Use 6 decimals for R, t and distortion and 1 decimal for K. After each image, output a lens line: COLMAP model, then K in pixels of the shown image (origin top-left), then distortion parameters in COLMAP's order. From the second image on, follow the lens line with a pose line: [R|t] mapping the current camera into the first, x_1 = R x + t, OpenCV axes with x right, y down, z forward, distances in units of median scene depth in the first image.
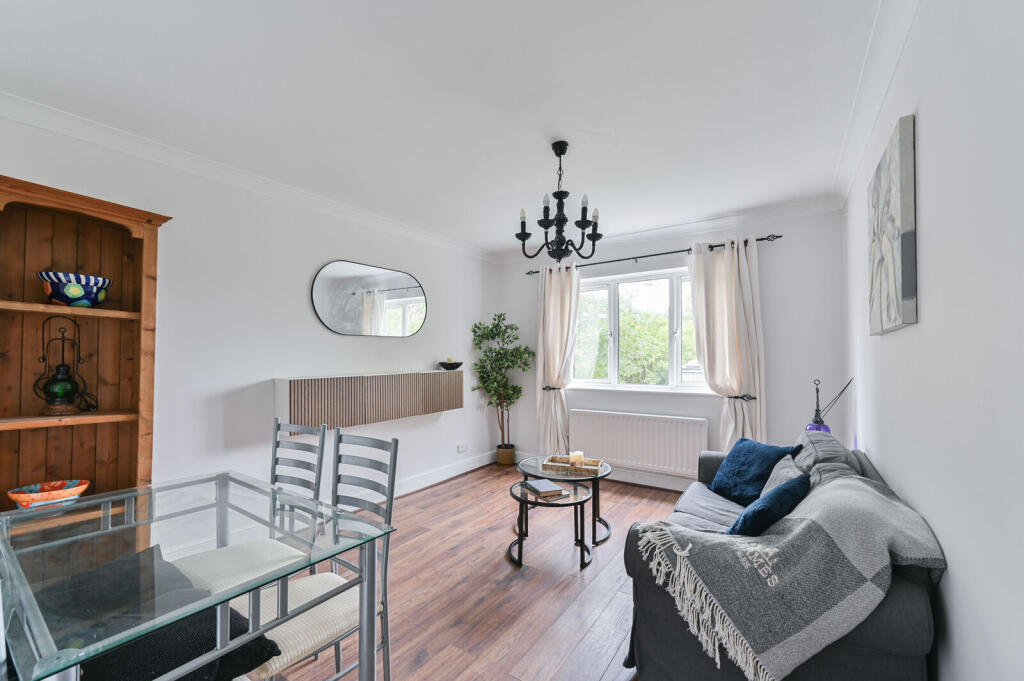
lens RADIAL K [[409.0, 0, 511.5], [0, 409.0, 353.8], [0, 0, 1]] dist [-0.002462, -0.000140]
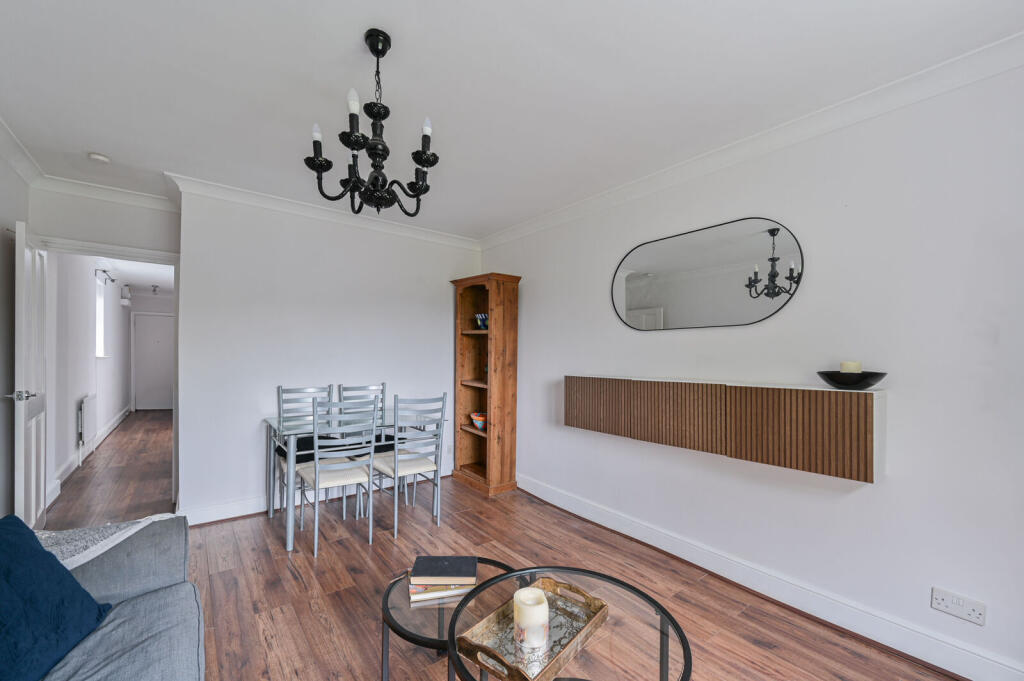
lens RADIAL K [[409.0, 0, 511.5], [0, 409.0, 353.8], [0, 0, 1]] dist [-0.002462, -0.000140]
pose [[-0.301659, -0.003802, -0.953408, 0.433104], [-0.006728, 0.999976, -0.001859, 0.005805], [0.953392, 0.005854, -0.301677, 0.885332]]
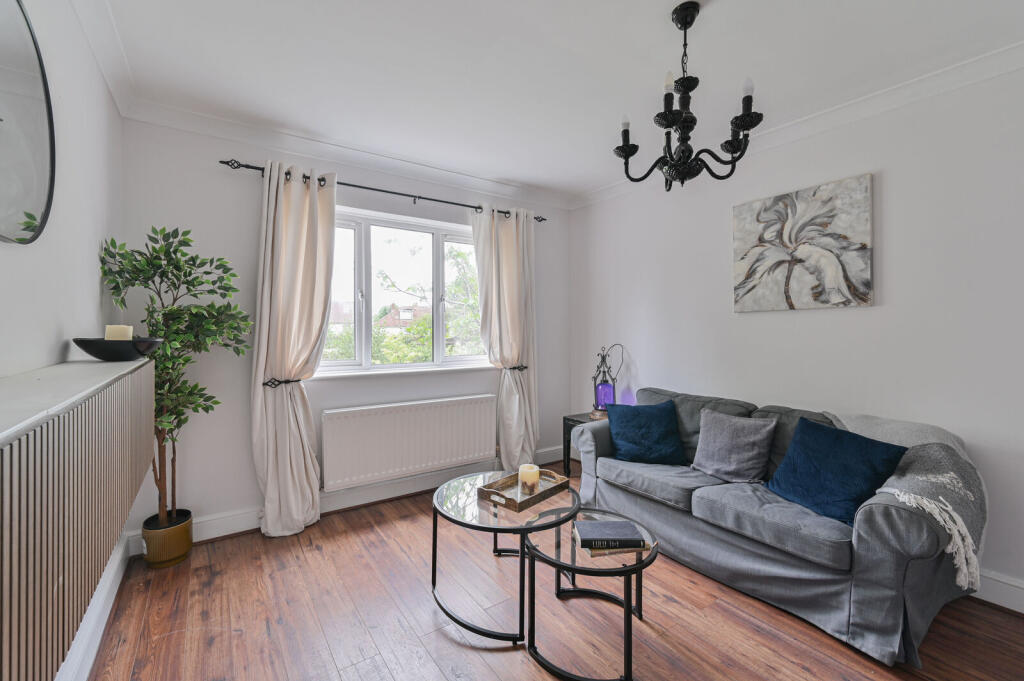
lens RADIAL K [[417.4, 0, 476.9], [0, 417.4, 329.0], [0, 0, 1]] dist [-0.001897, -0.000127]
pose [[0.392514, 0.003647, 0.919739, -0.409293], [-0.009912, 0.999951, 0.000265, 0.010591], [-0.919692, -0.009221, 0.392531, 0.650019]]
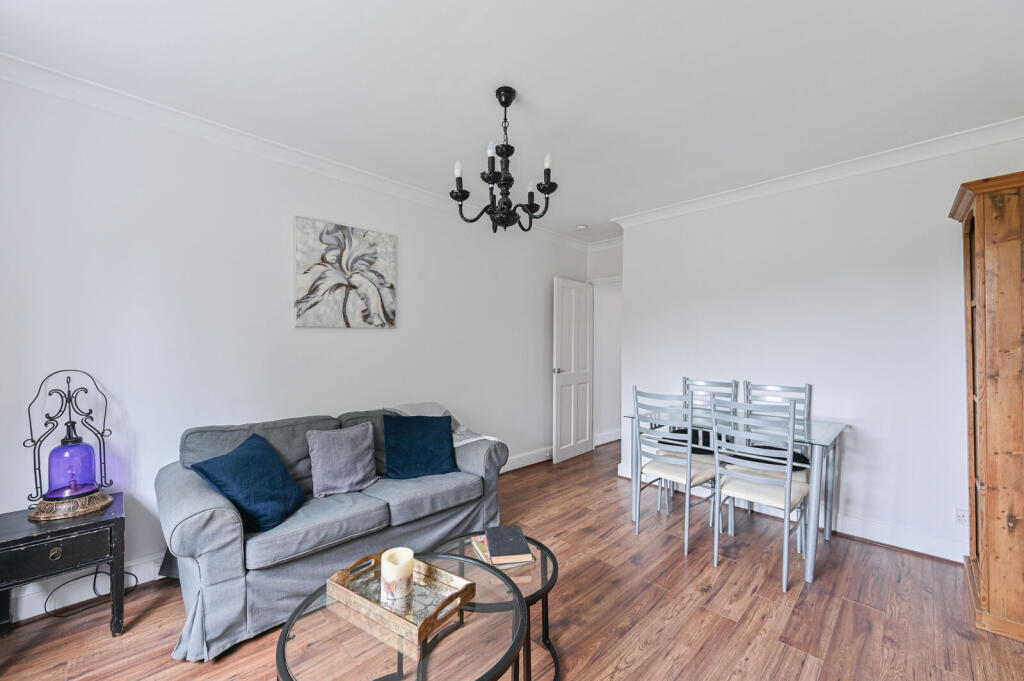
lens RADIAL K [[408.1, 0, 512.0], [0, 408.1, 340.5], [0, 0, 1]] dist [0.000690, 0.000017]
pose [[-0.980830, 0.001516, 0.194862, -0.038748], [-0.003100, 0.999722, -0.023379, 0.015595], [-0.194843, -0.023535, -0.980552, 1.137851]]
